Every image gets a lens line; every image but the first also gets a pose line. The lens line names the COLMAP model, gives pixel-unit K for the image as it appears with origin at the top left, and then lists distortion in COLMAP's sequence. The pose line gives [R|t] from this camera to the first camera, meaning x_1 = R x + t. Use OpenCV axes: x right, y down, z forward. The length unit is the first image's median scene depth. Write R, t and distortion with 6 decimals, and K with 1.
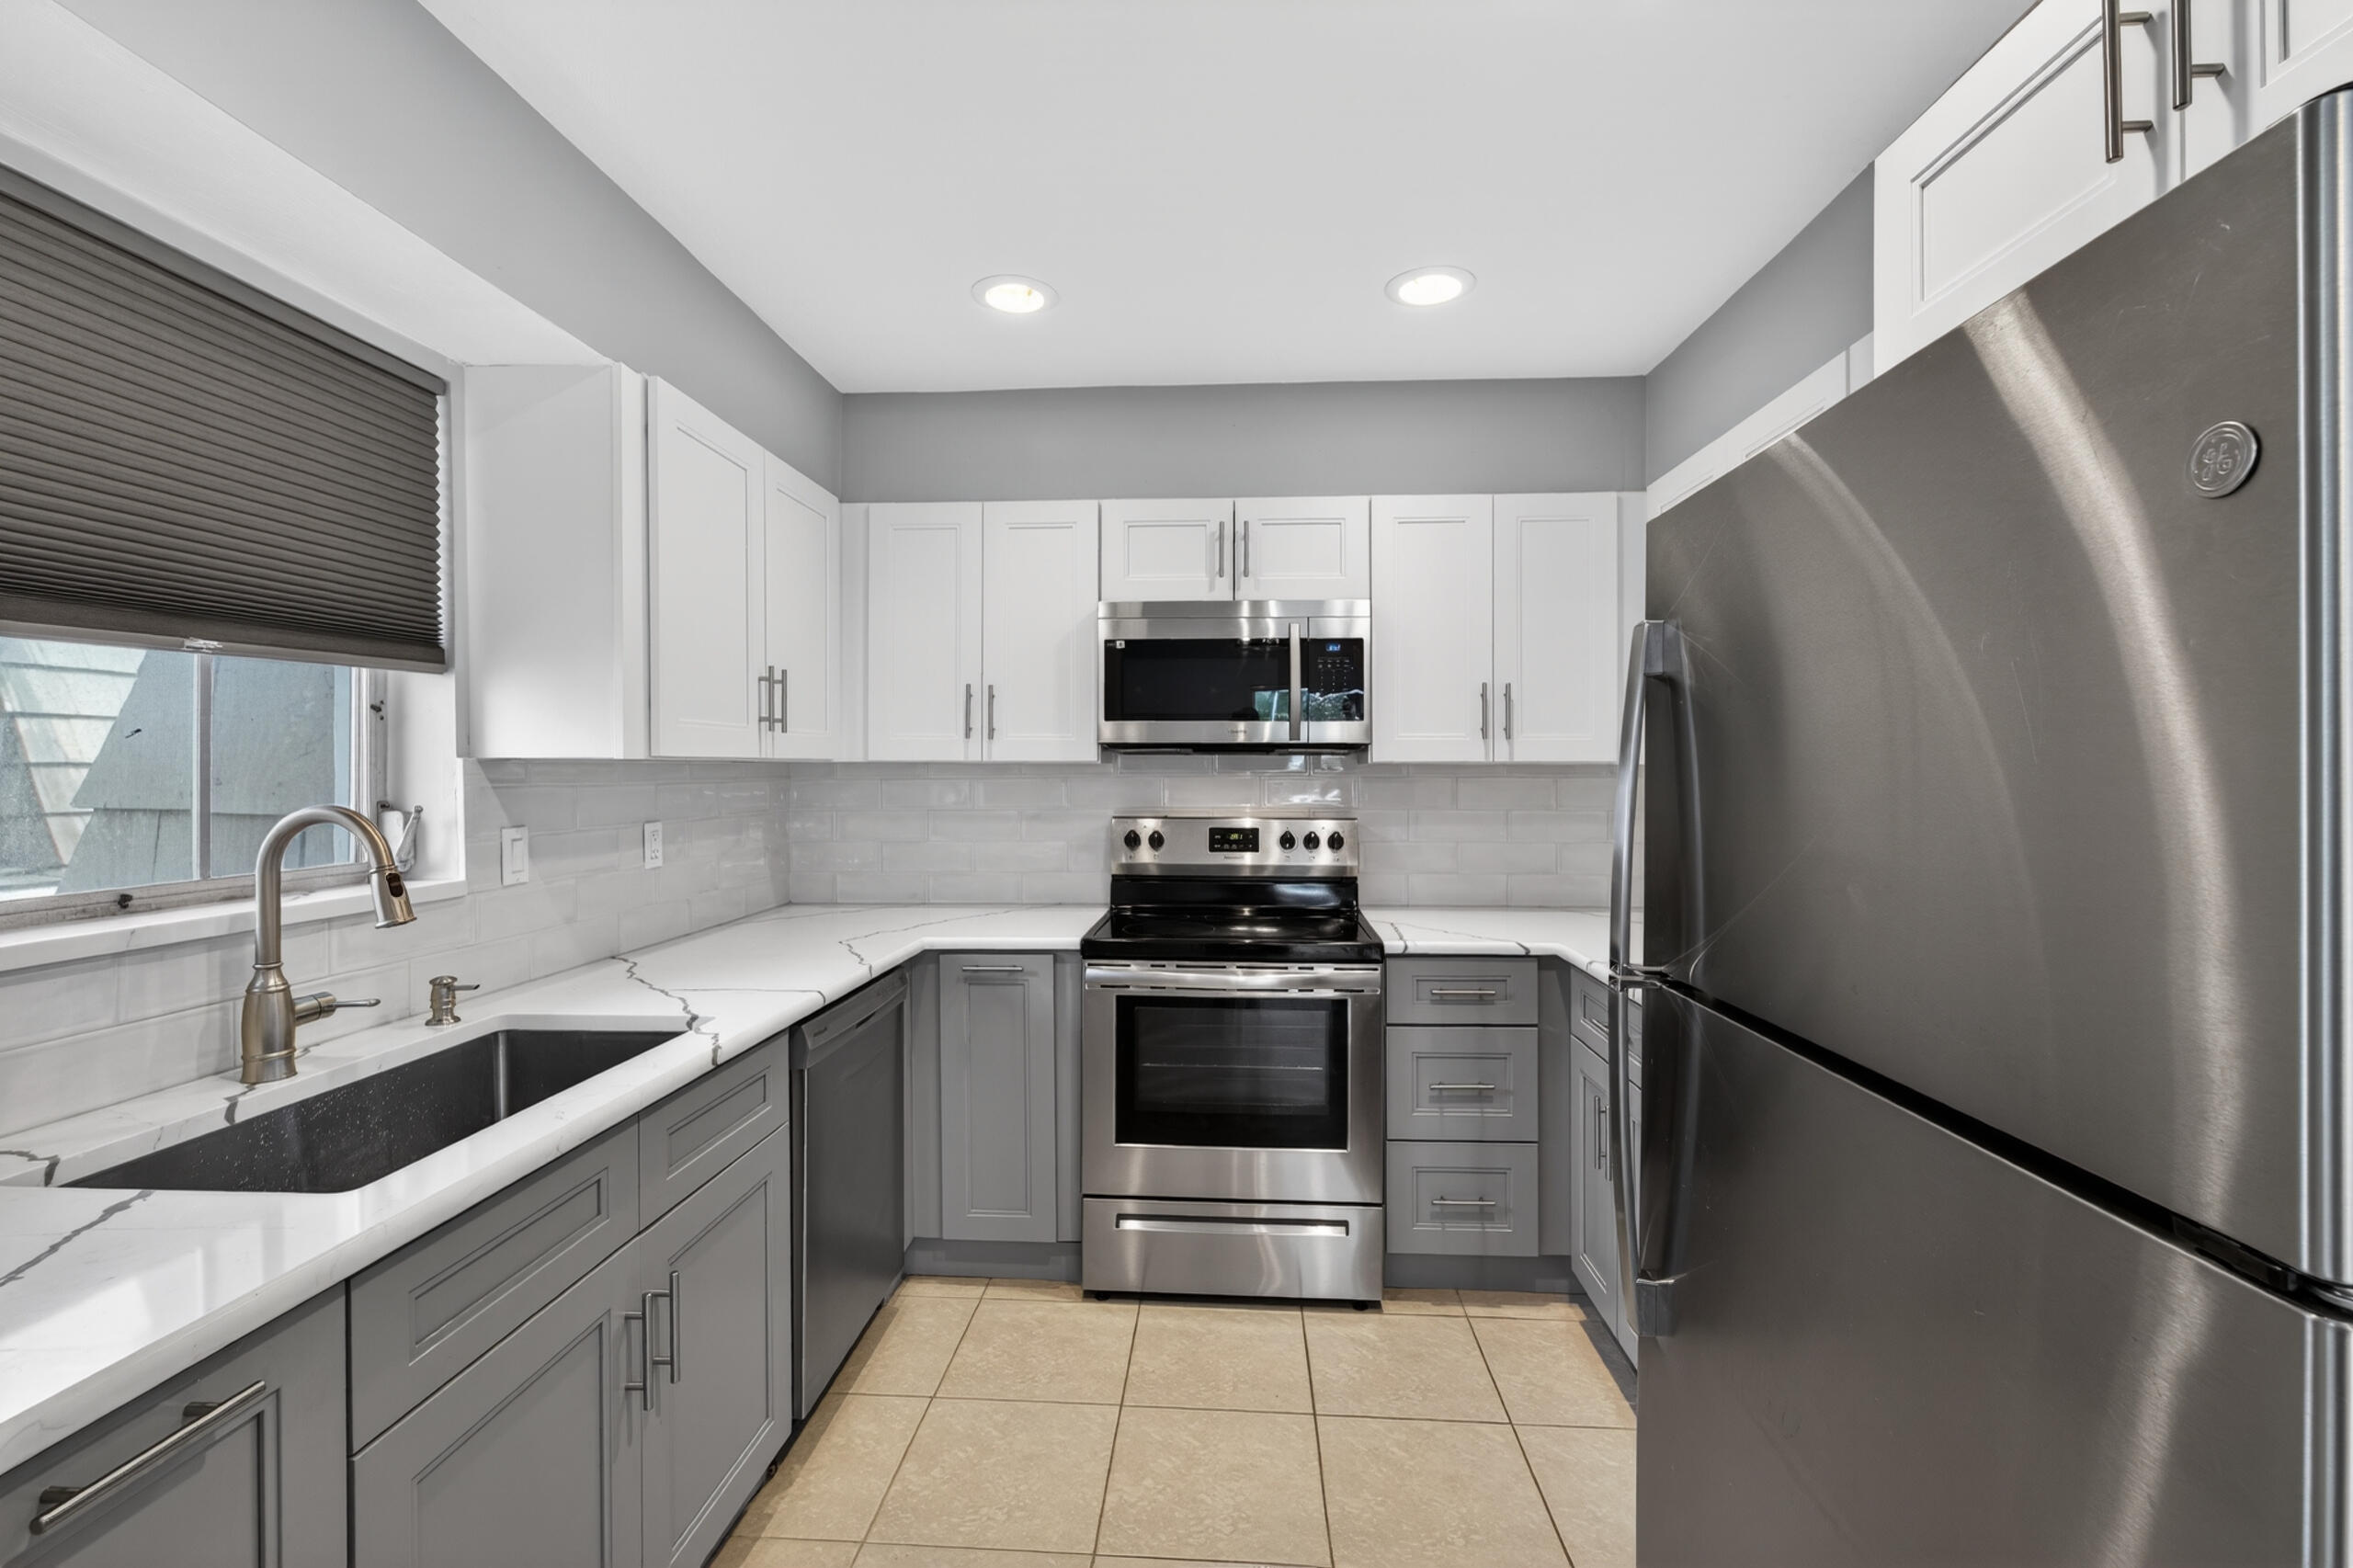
lens RADIAL K [[1014.5, 0, 1177.7], [0, 1014.5, 777.5], [0, 0, 1]] dist [-0.000855, -0.000253]
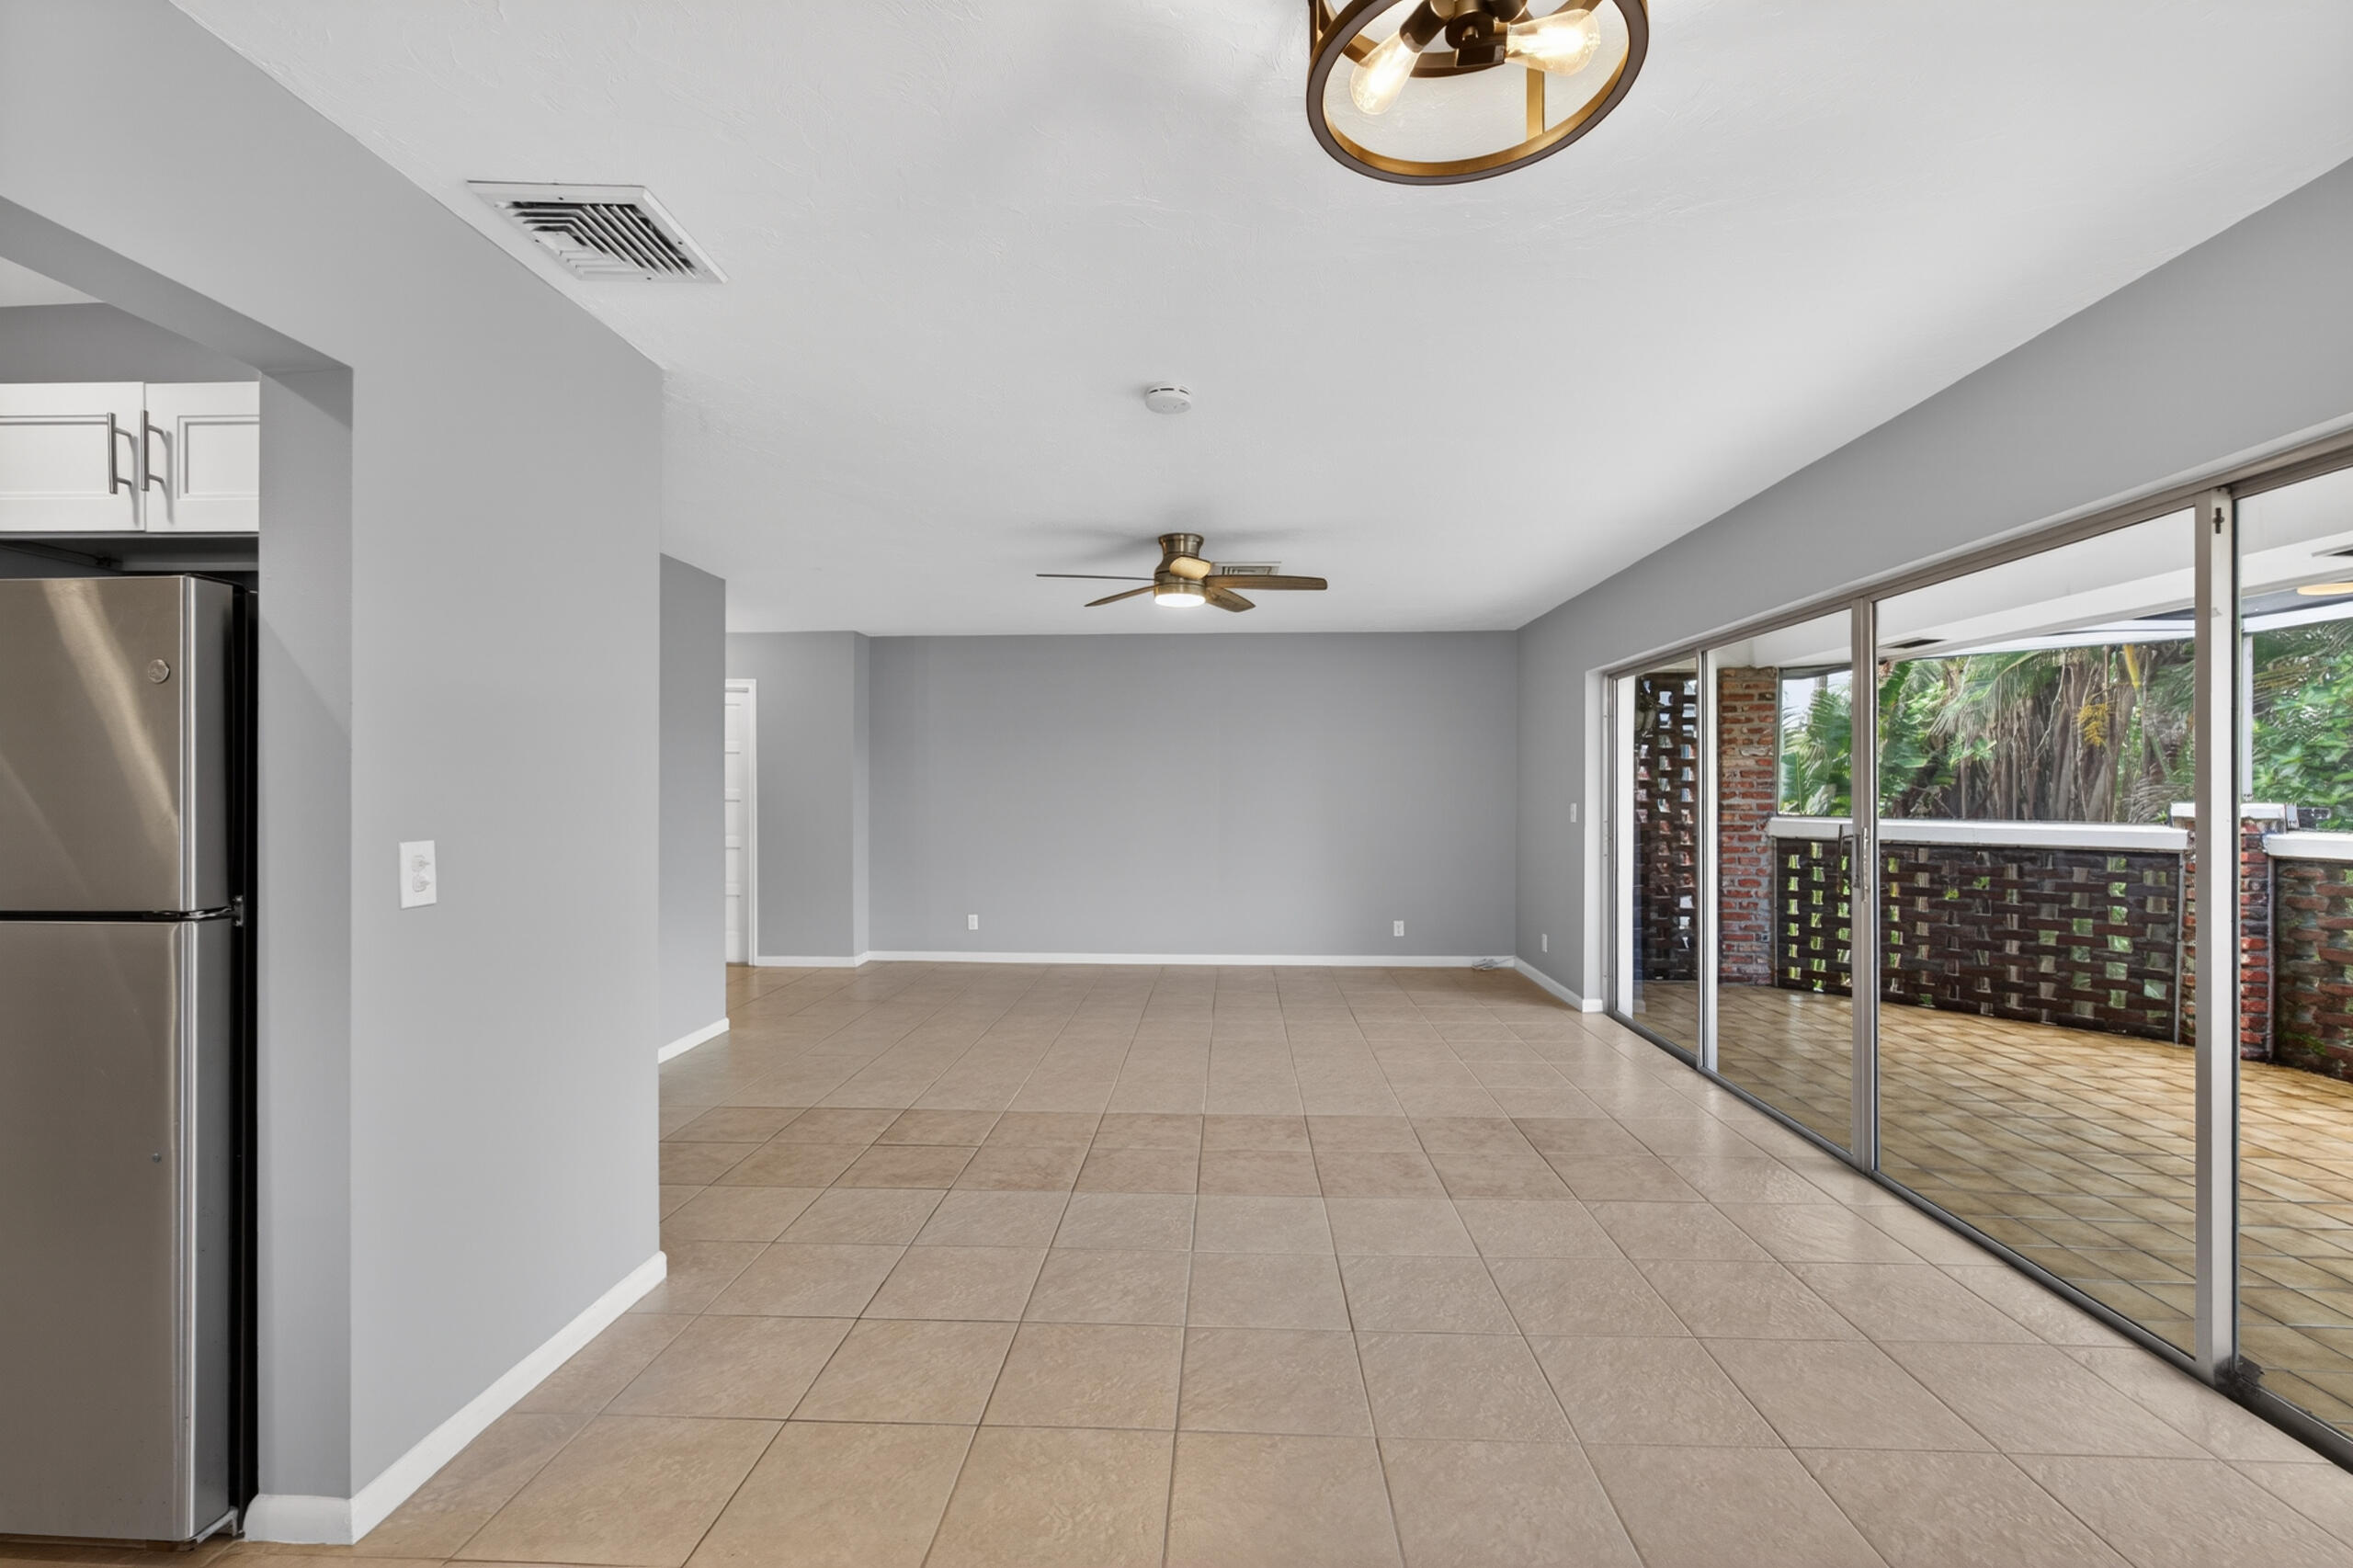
lens RADIAL K [[1014.5, 0, 1173.0], [0, 1014.5, 801.1], [0, 0, 1]] dist [-0.000855, -0.000253]
pose [[-0.003576, 0.003290, 0.999988, -1.348396], [0.004751, 0.999983, -0.003273, 0.079055], [-0.999982, 0.004739, -0.003592, -1.355939]]
